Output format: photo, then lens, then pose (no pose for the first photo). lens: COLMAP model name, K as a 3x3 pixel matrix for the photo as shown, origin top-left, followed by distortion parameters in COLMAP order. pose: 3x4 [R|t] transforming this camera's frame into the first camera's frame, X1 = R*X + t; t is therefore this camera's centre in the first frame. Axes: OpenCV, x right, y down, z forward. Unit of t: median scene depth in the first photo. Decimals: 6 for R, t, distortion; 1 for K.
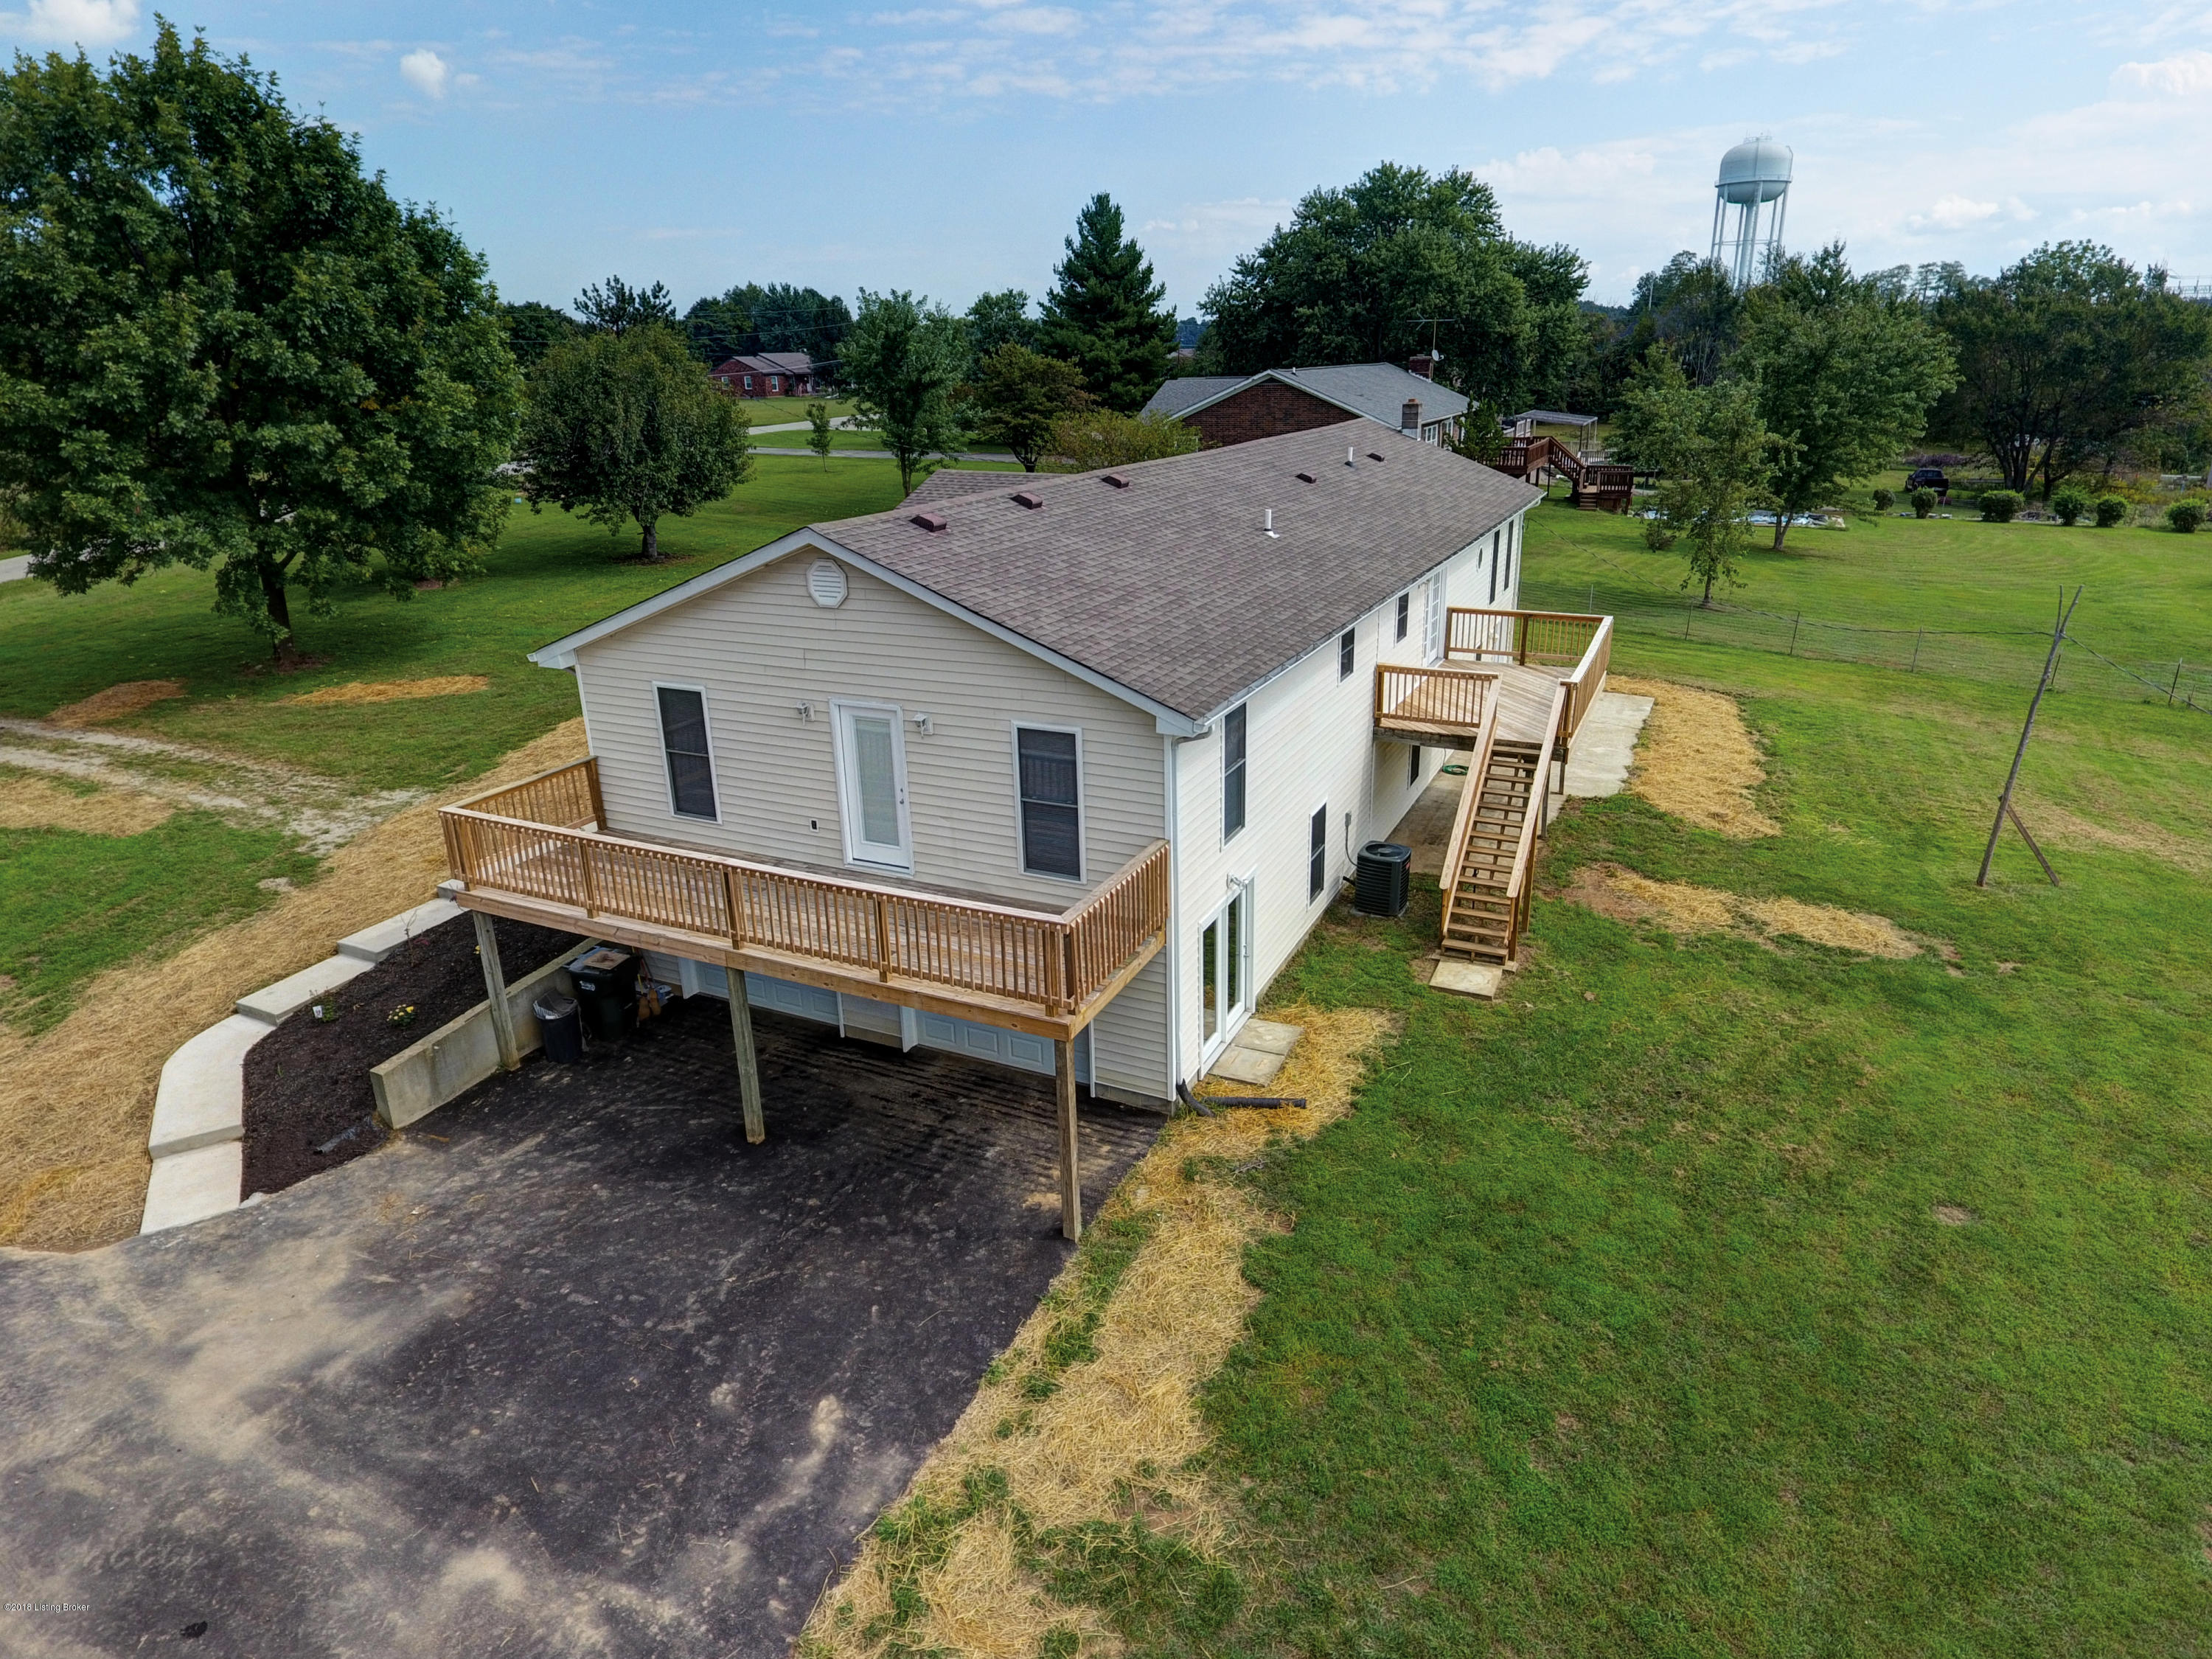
lens RADIAL K [[1299.3, 0, 1119.3], [0, 1299.3, 782.7], [0, 0, 1]] dist [-0.003310, -0.002310]
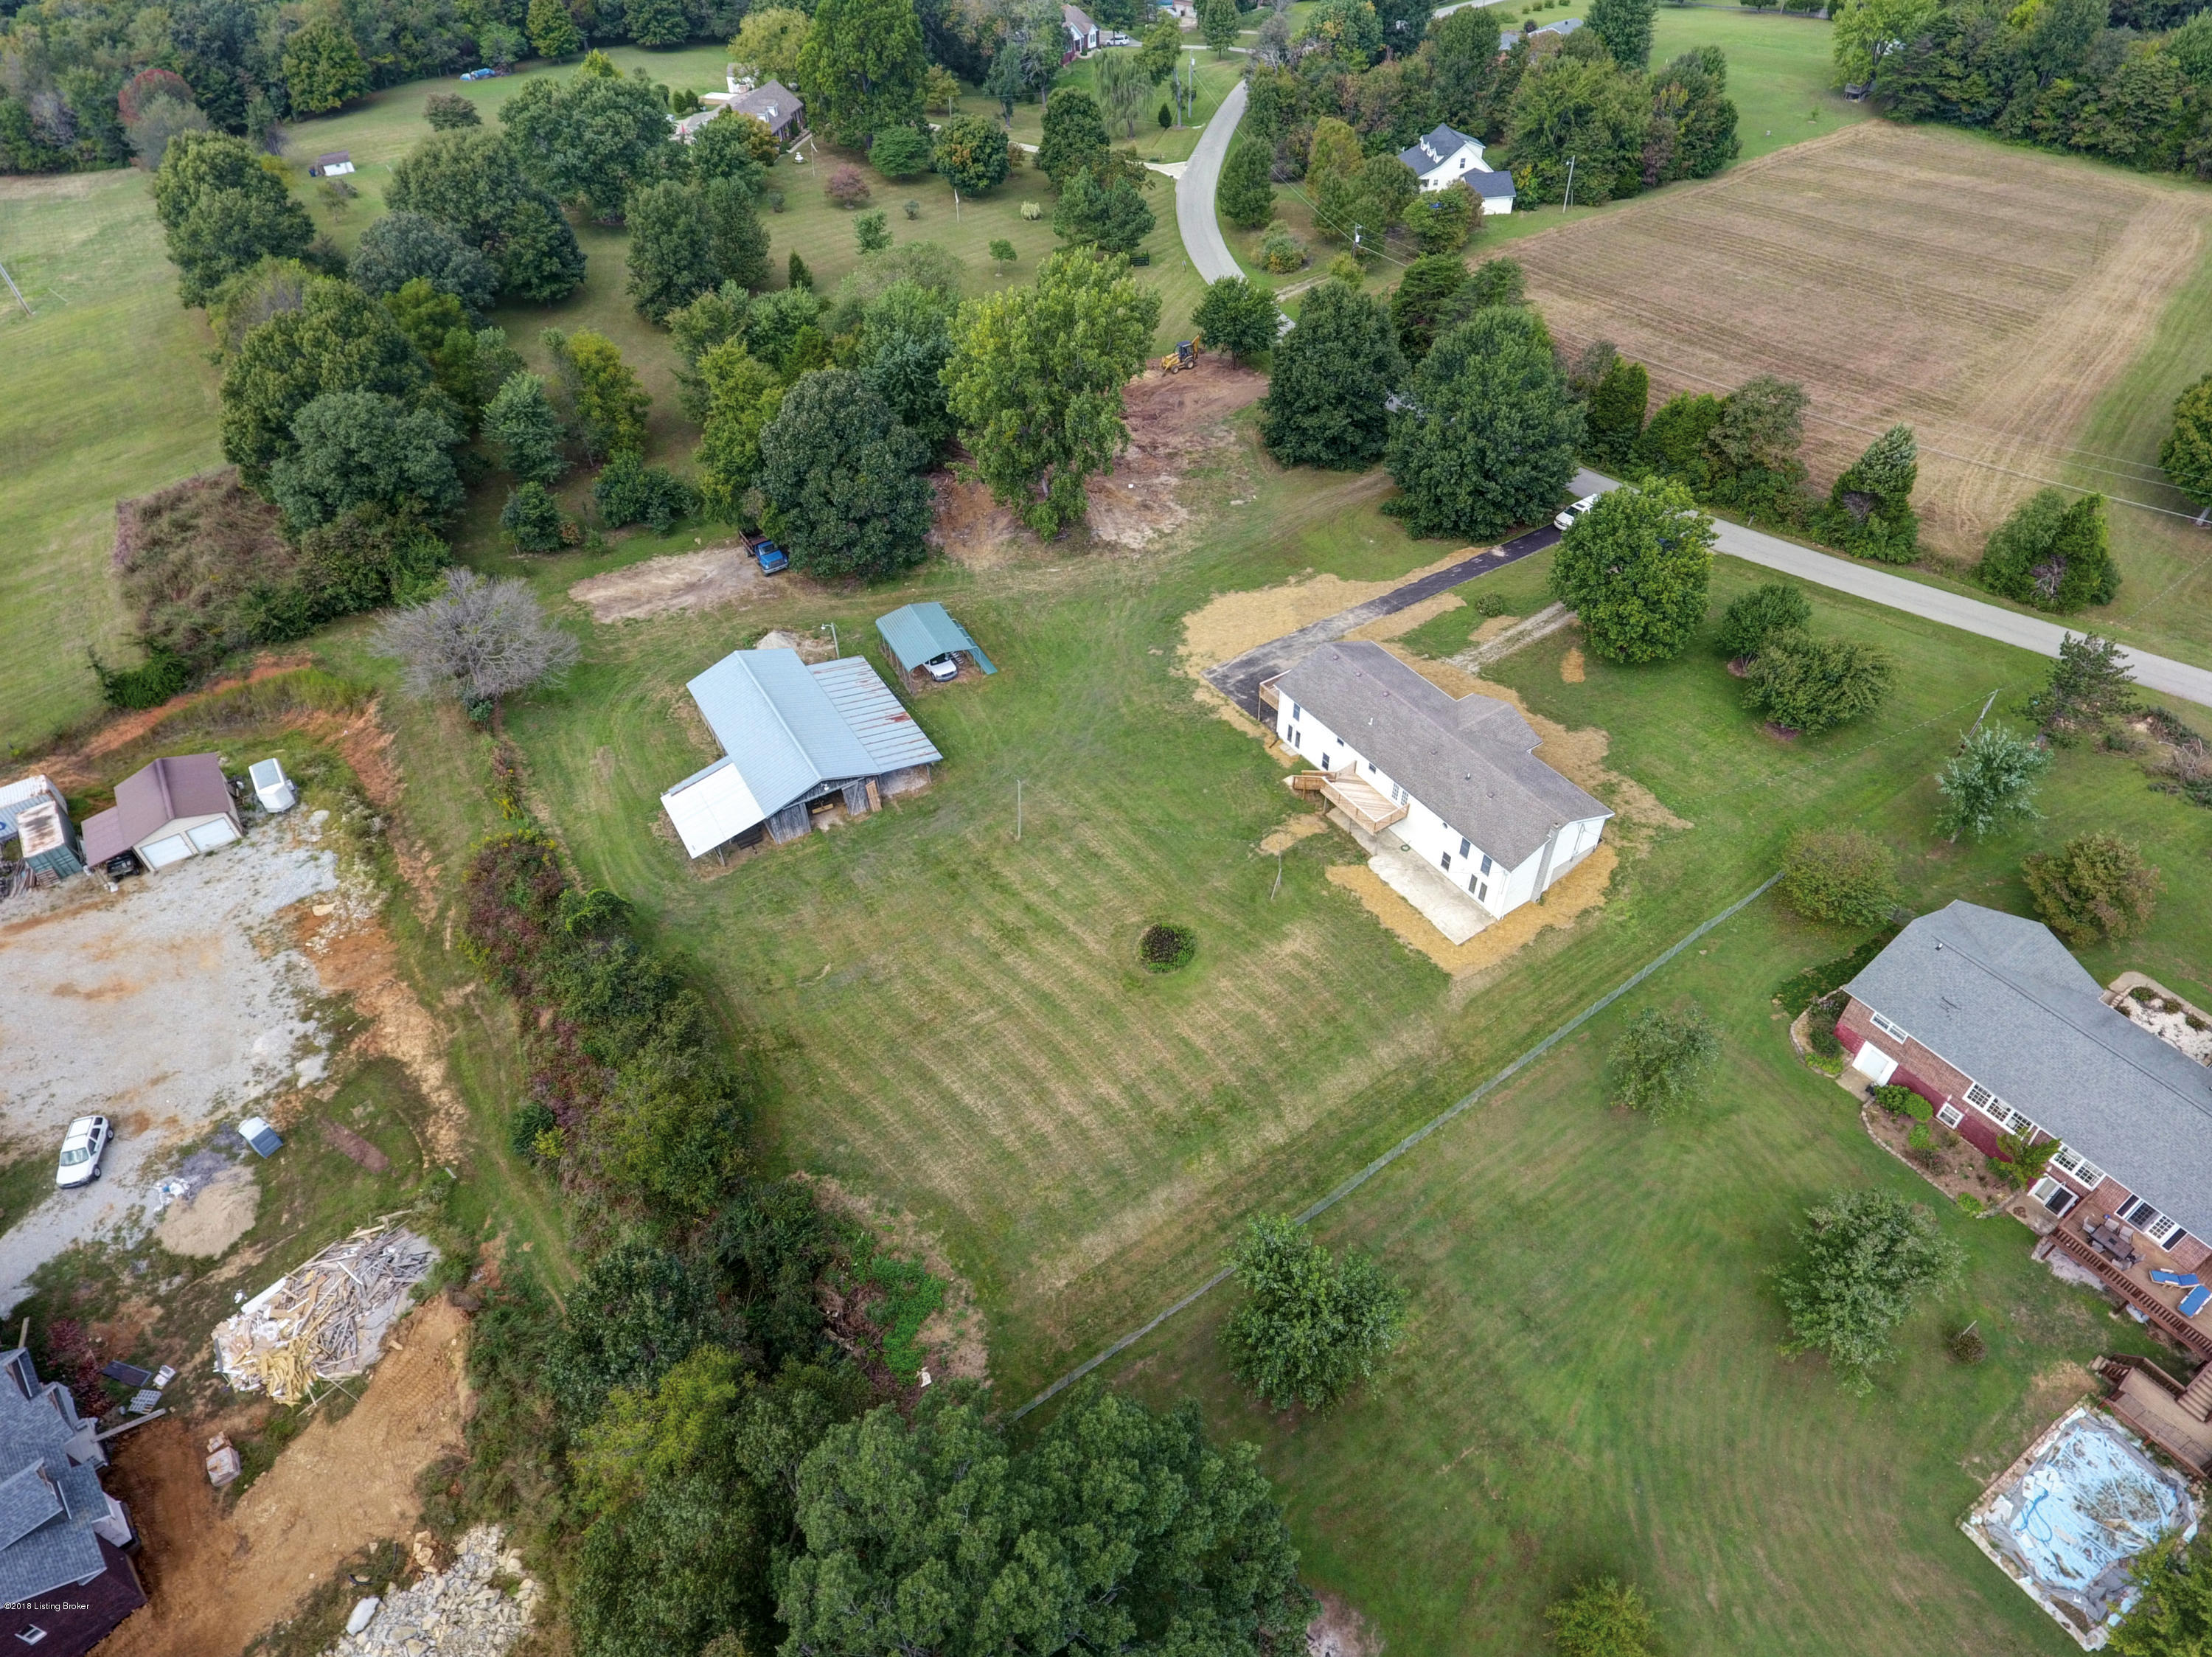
lens RADIAL K [[1299.3, 0, 1118.1], [0, 1299.3, 794.8], [0, 0, 1]] dist [-0.003310, -0.002310]
pose [[-0.513797, 0.598730, -0.614439, 3.702548], [-0.243233, 0.585152, 0.773585, -3.528723], [0.822709, 0.546918, -0.155019, 1.216803]]
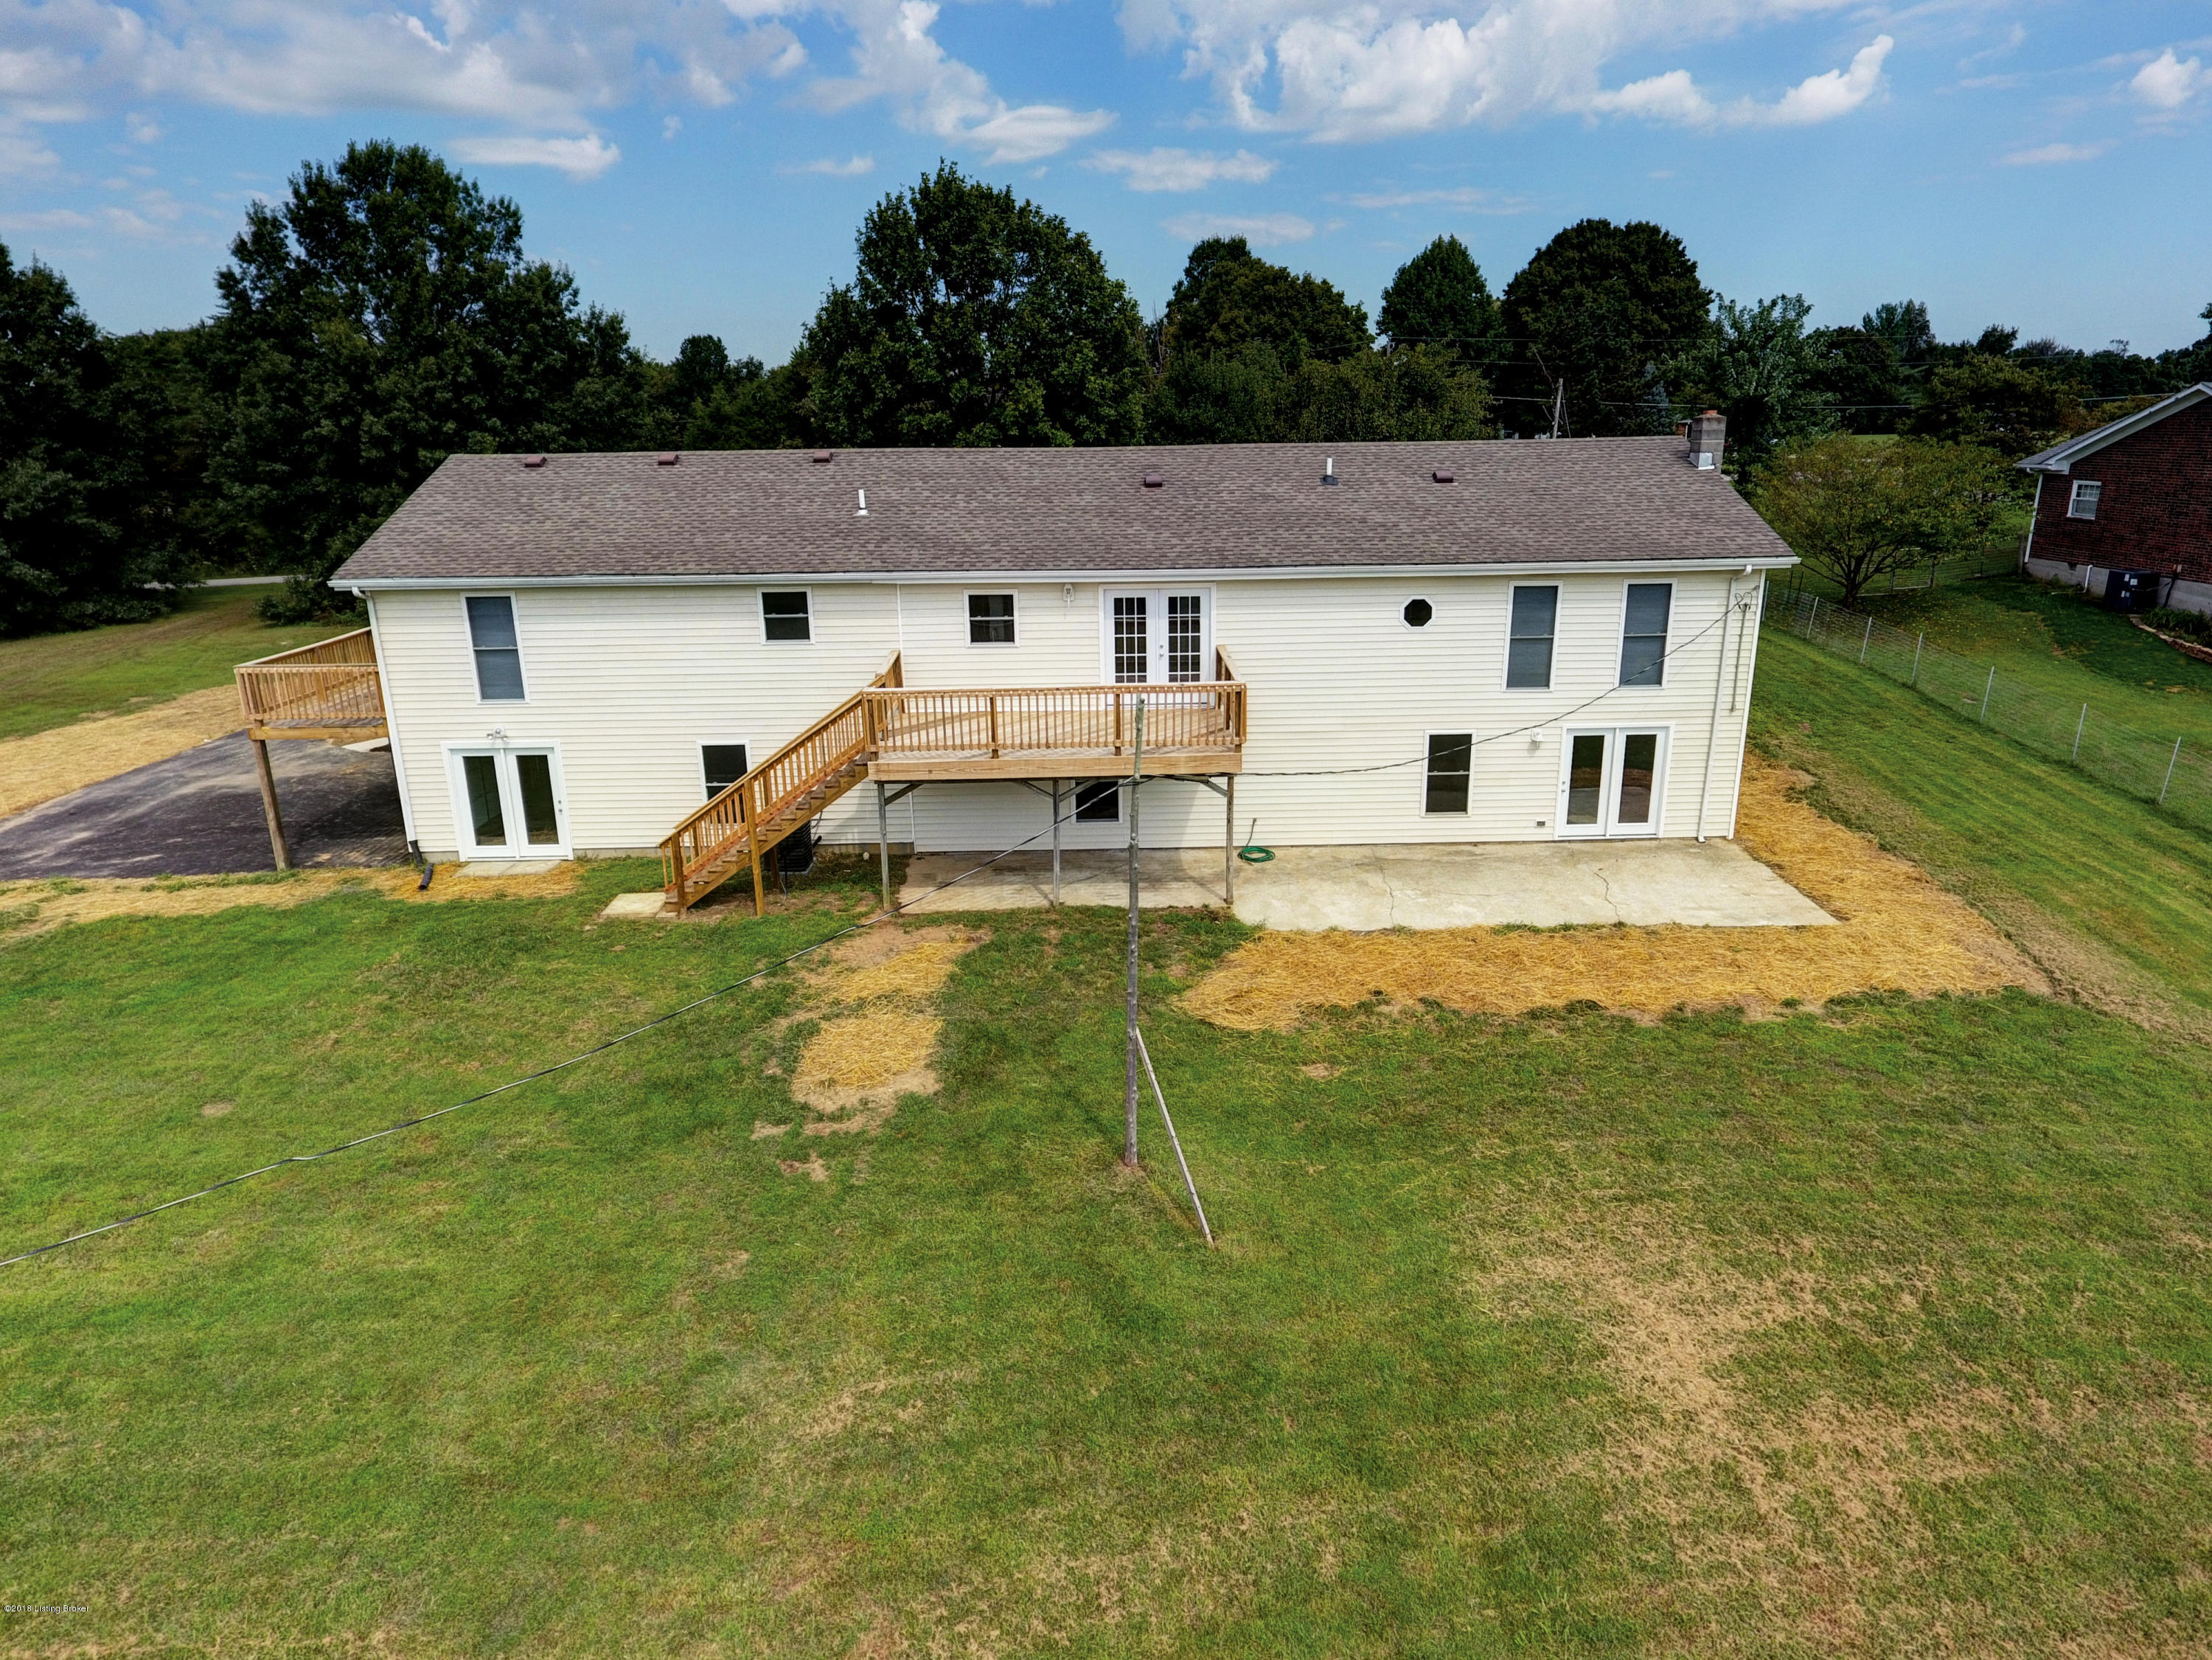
lens RADIAL K [[1299.4, 0, 1120.5], [0, 1299.4, 791.8], [0, 0, 1]] dist [-0.003310, -0.002310]
pose [[0.446745, 0.260603, -0.855865, 1.313689], [-0.277214, 0.949876, 0.144528, -0.204399], [0.850630, 0.172691, 0.496595, 0.752772]]
